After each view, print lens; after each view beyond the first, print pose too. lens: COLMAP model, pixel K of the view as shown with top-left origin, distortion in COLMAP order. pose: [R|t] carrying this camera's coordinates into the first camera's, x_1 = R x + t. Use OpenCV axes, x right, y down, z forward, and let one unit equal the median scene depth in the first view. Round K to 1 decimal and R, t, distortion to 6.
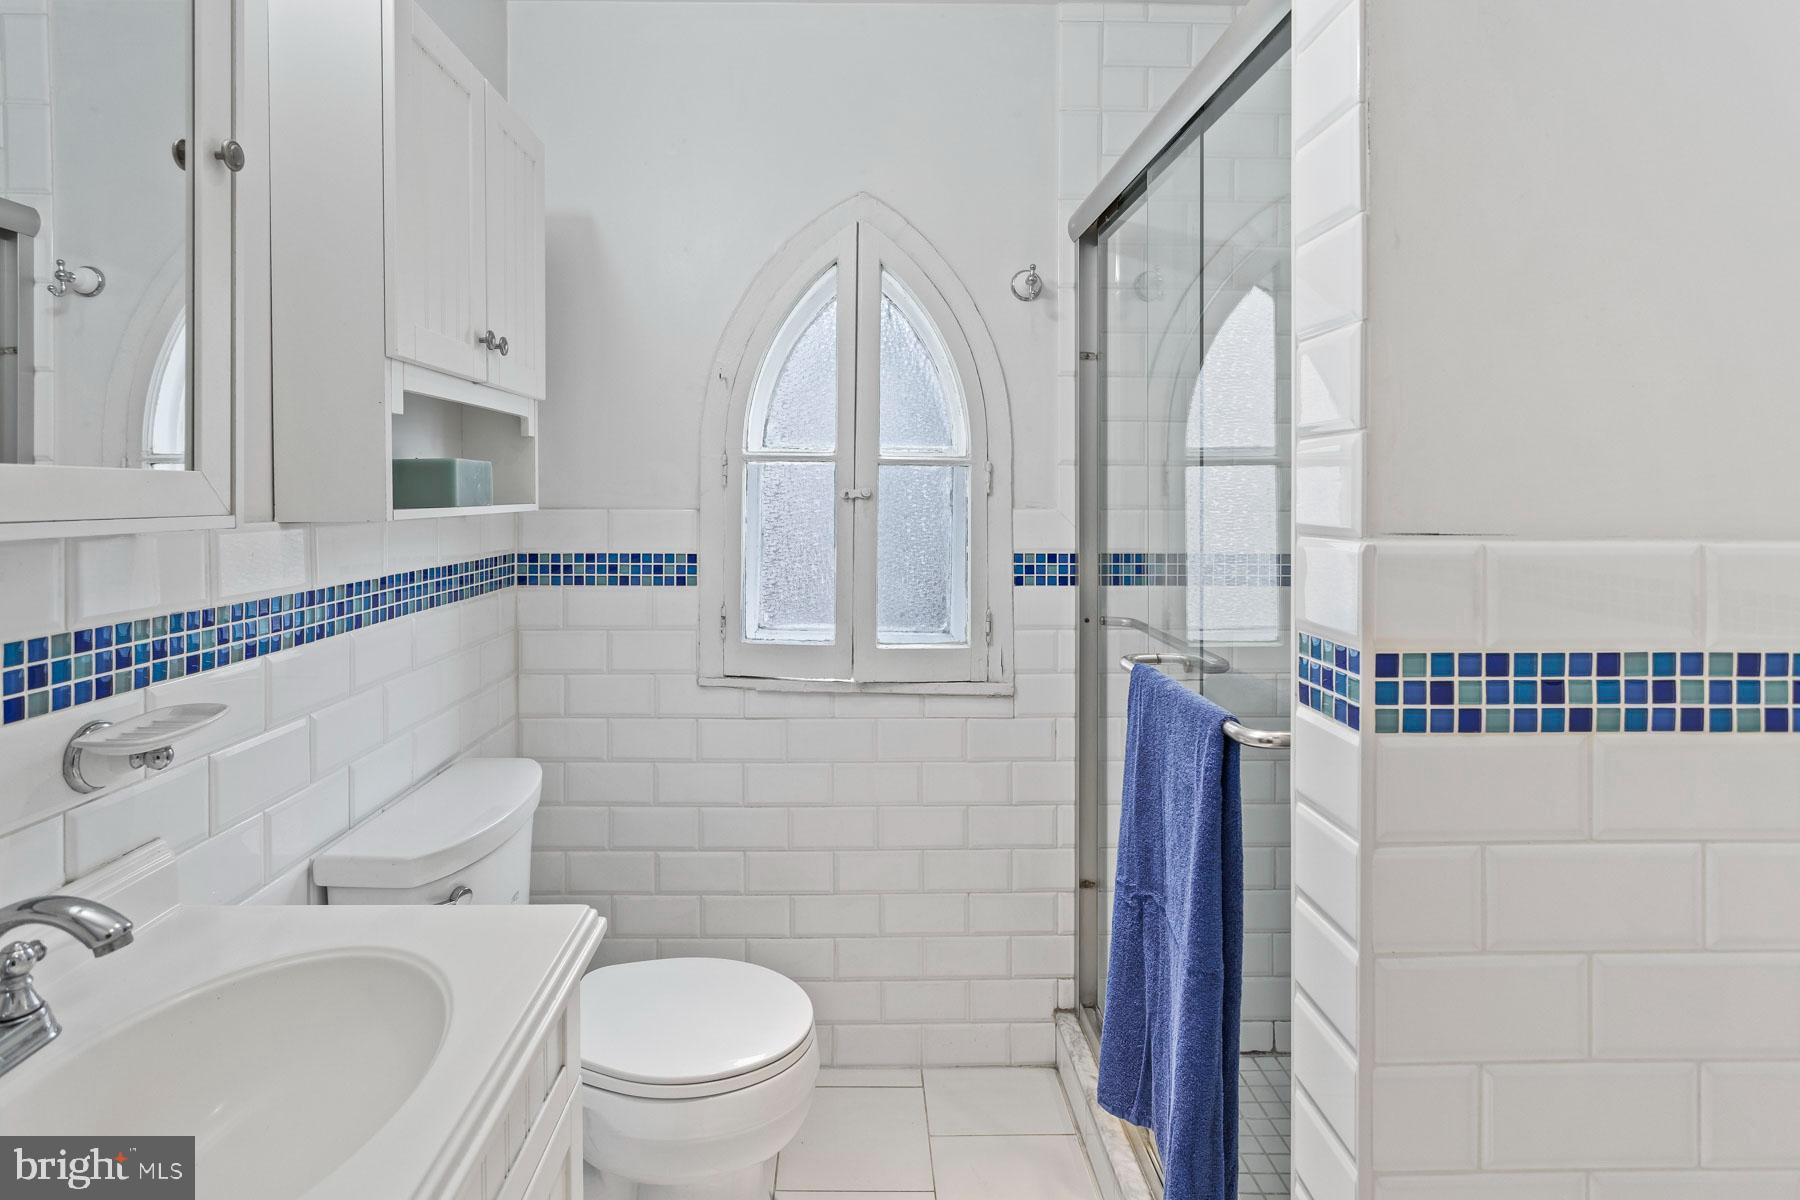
lens RADIAL K [[921.8, 0, 903.2], [0, 921.8, 491.5], [0, 0, 1]] dist [0.003318, 0.000809]
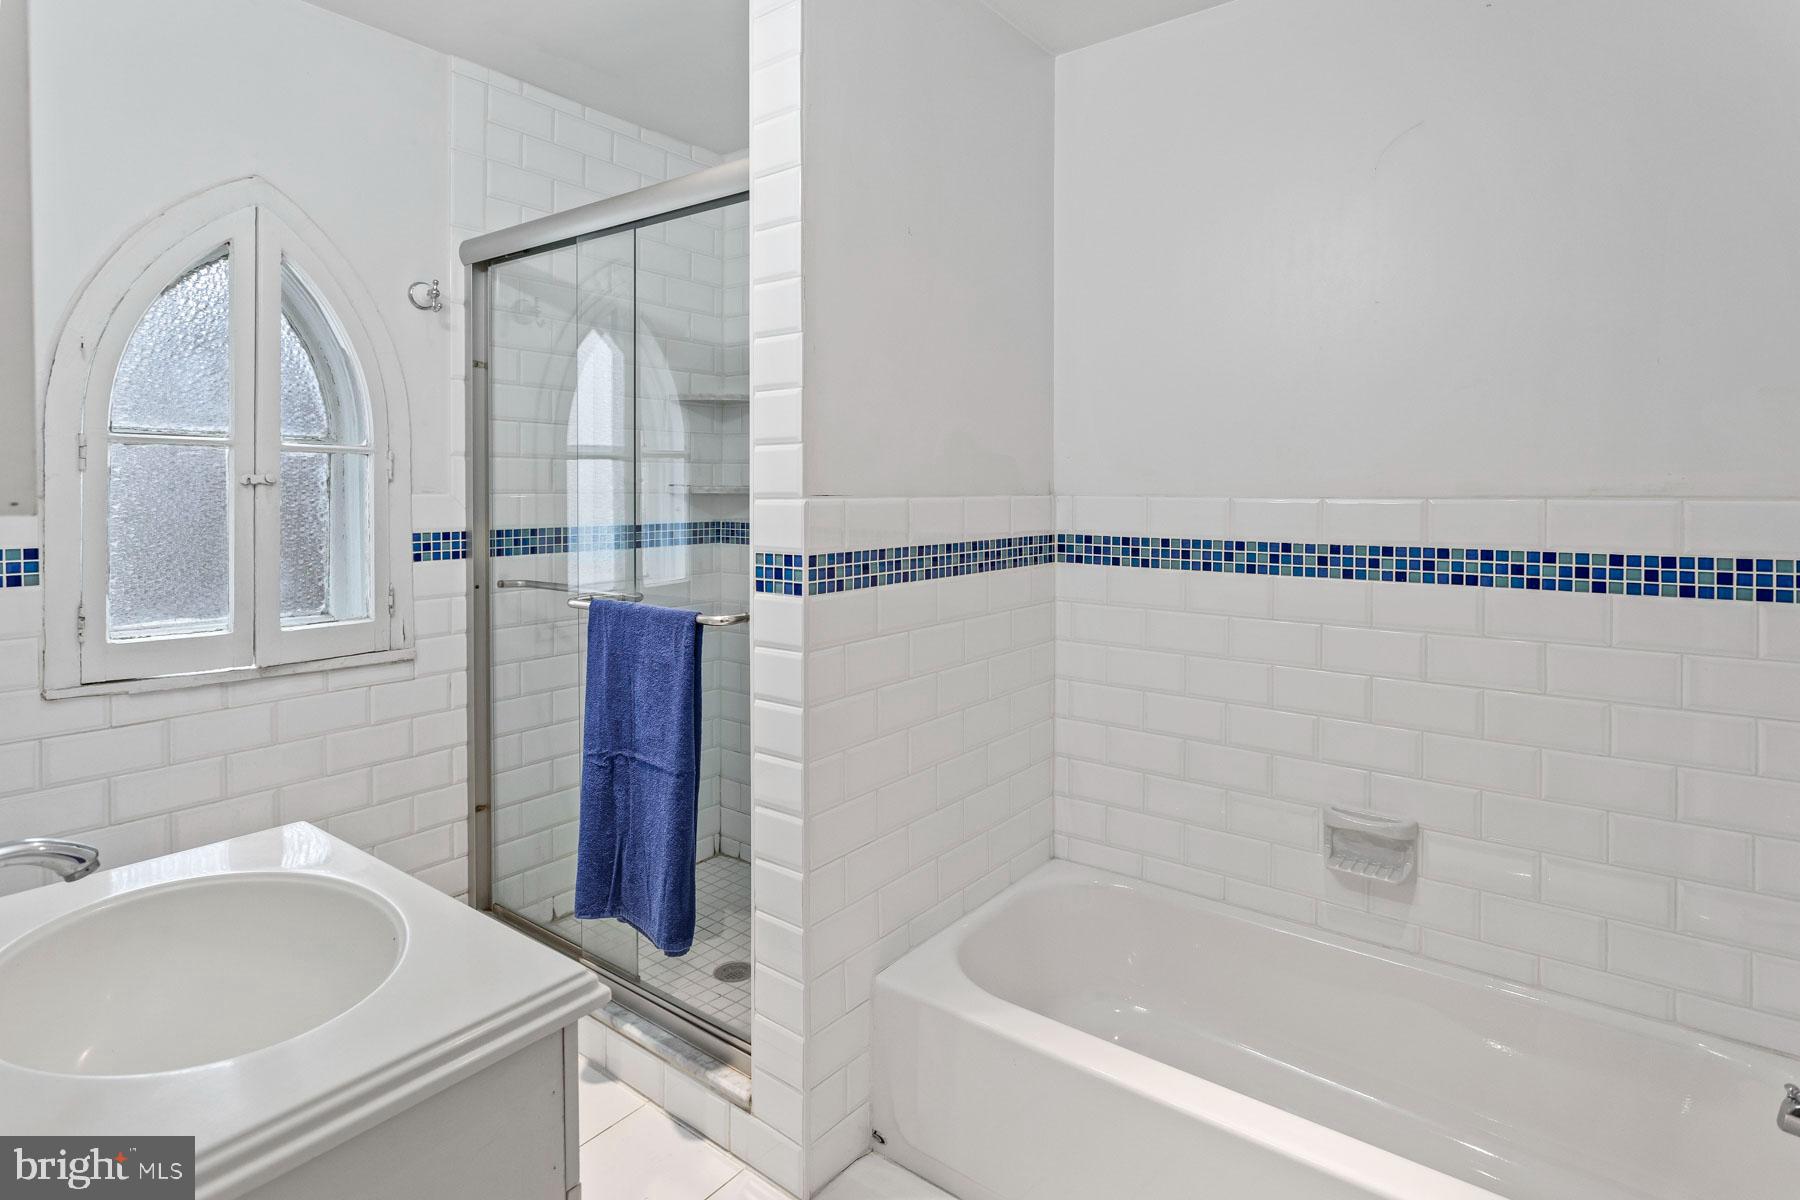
lens RADIAL K [[921.8, 0, 903.2], [0, 921.8, 491.5], [0, 0, 1]] dist [0.003318, 0.000809]
pose [[0.624128, -0.006789, 0.781293, -0.392753], [0.002462, 0.999974, 0.006723, 0.010424], [-0.781318, -0.002273, 0.624129, -0.172307]]
